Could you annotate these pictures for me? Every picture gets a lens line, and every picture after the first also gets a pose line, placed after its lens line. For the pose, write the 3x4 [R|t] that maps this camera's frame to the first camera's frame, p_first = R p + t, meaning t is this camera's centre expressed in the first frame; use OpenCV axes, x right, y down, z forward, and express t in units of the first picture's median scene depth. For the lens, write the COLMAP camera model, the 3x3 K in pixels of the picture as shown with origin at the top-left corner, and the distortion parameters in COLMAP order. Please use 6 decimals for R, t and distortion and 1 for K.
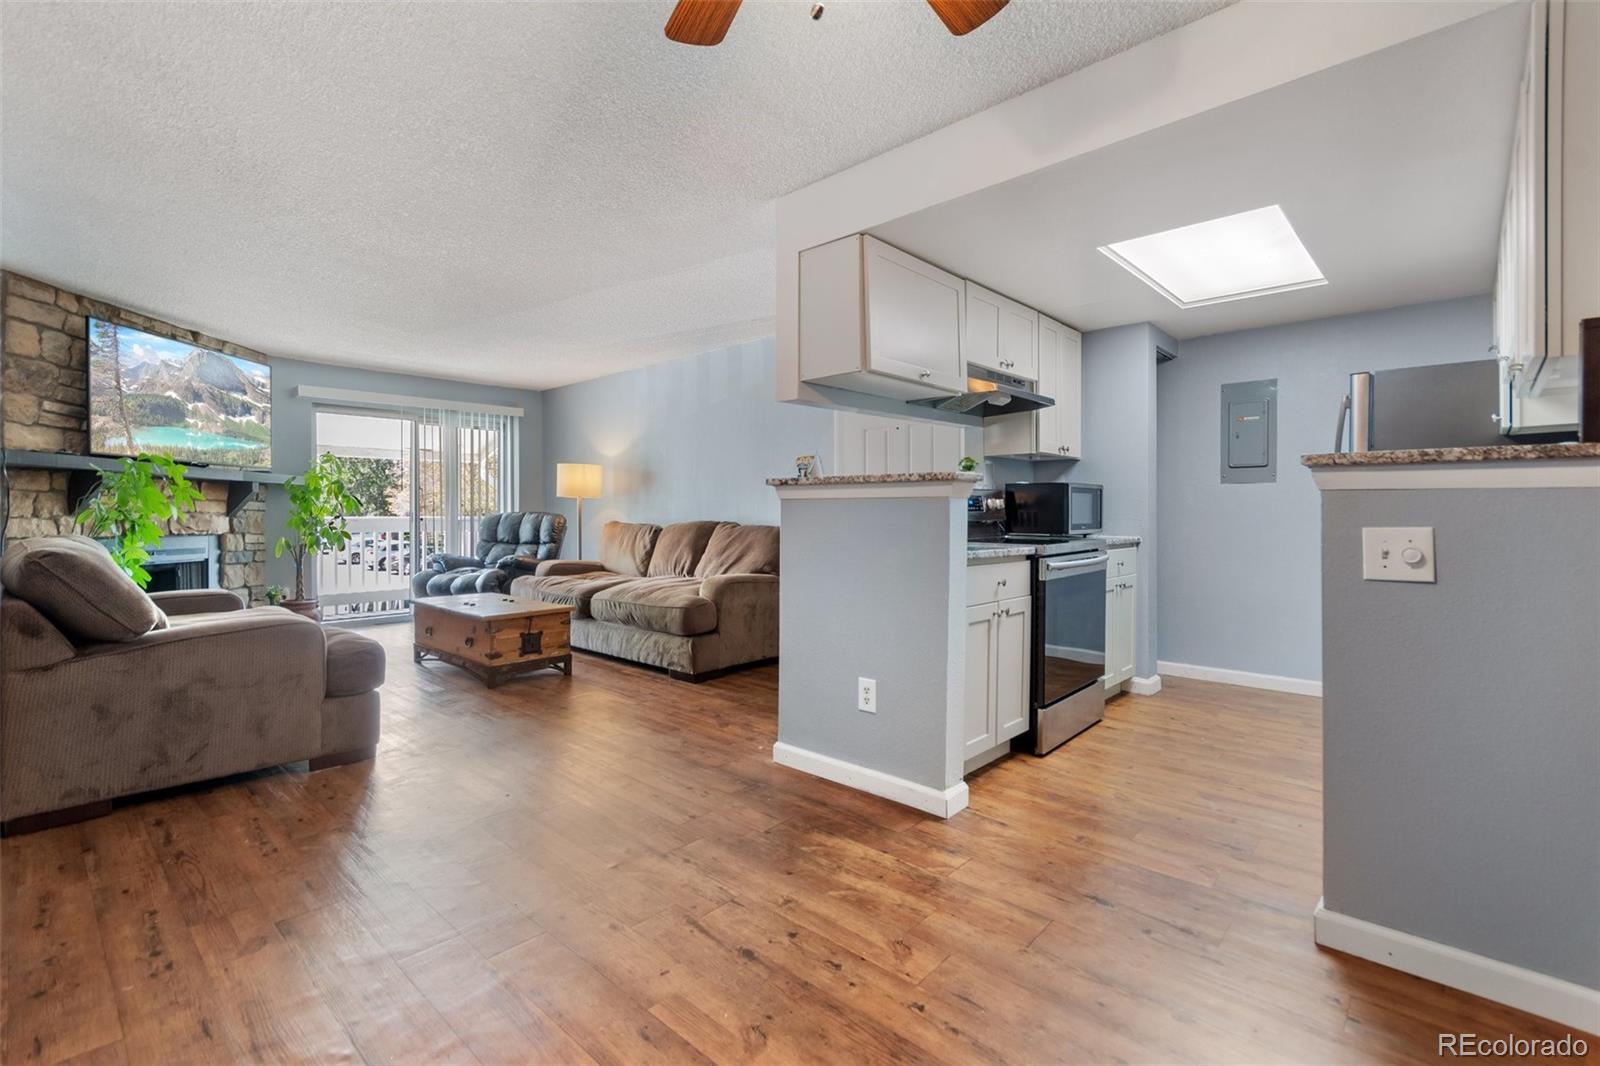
lens RADIAL K [[717.5, 0, 790.5], [0, 717.5, 516.9], [0, 0, 1]] dist [0.001881, 0.000544]
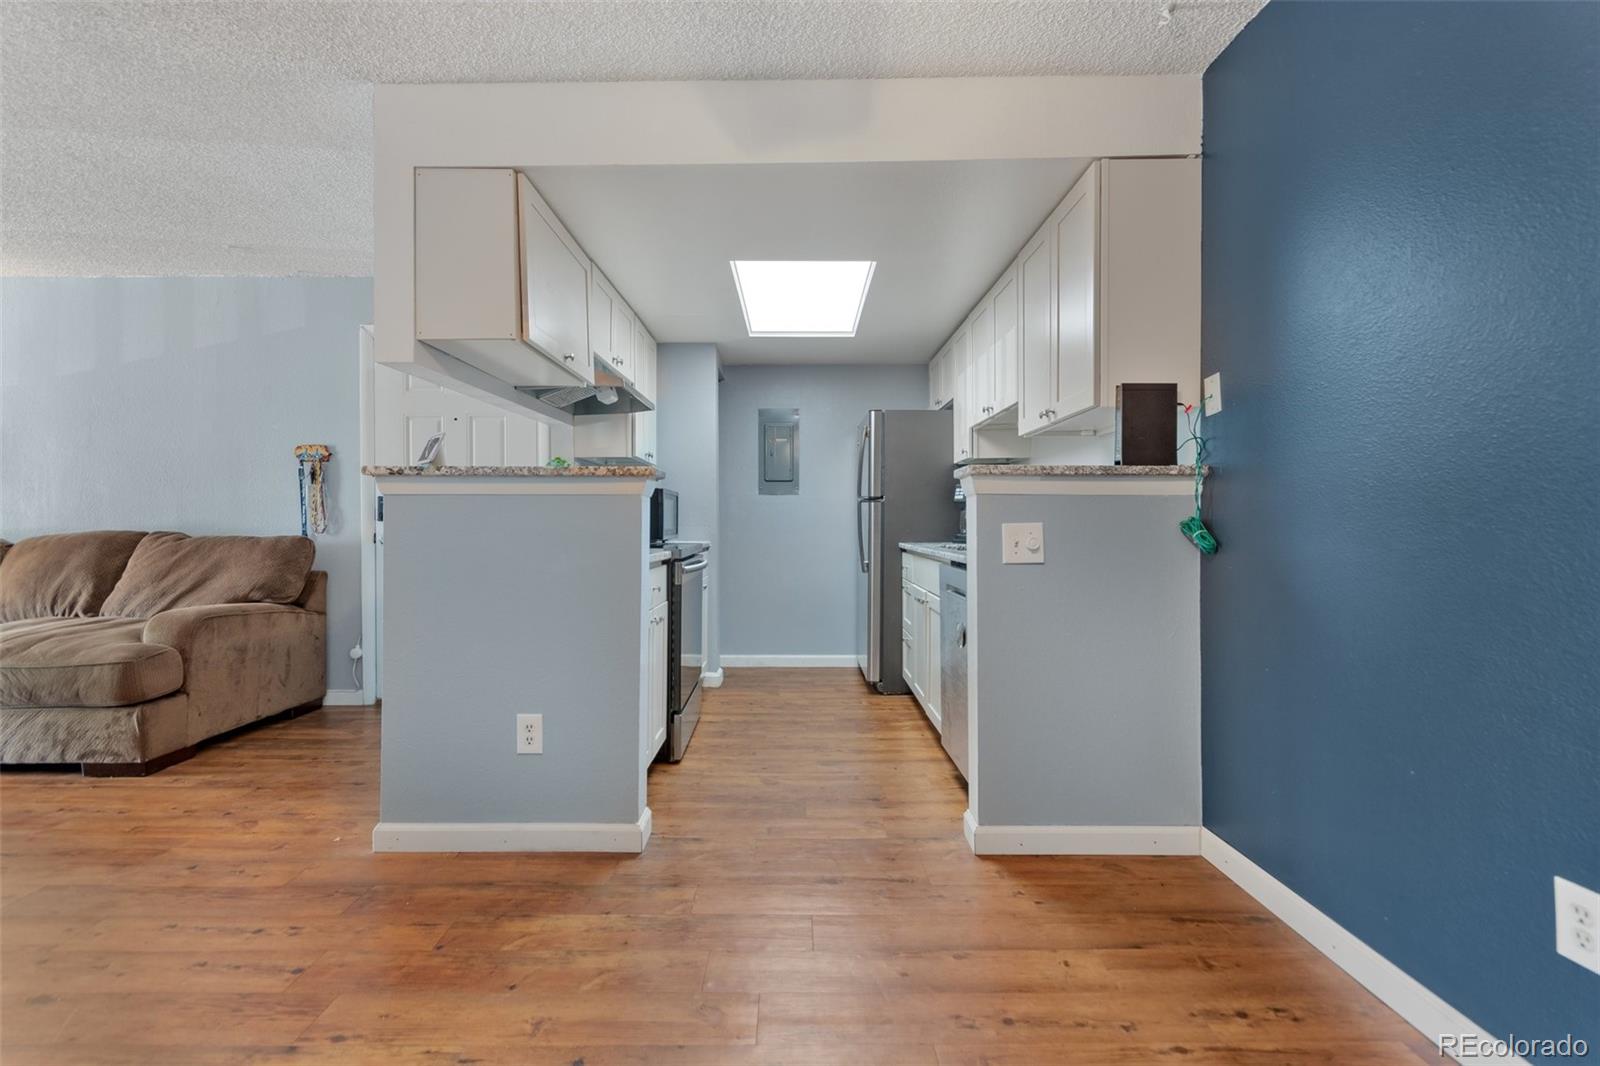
lens RADIAL K [[710.1, 0, 791.1], [0, 710.1, 531.4], [0, 0, 1]] dist [0.002101, 0.000199]
pose [[0.736088, -0.005727, 0.676861, -0.144069], [0.004340, 0.999984, 0.003741, 0.008948], [-0.676872, 0.000184, 0.736101, 0.127693]]
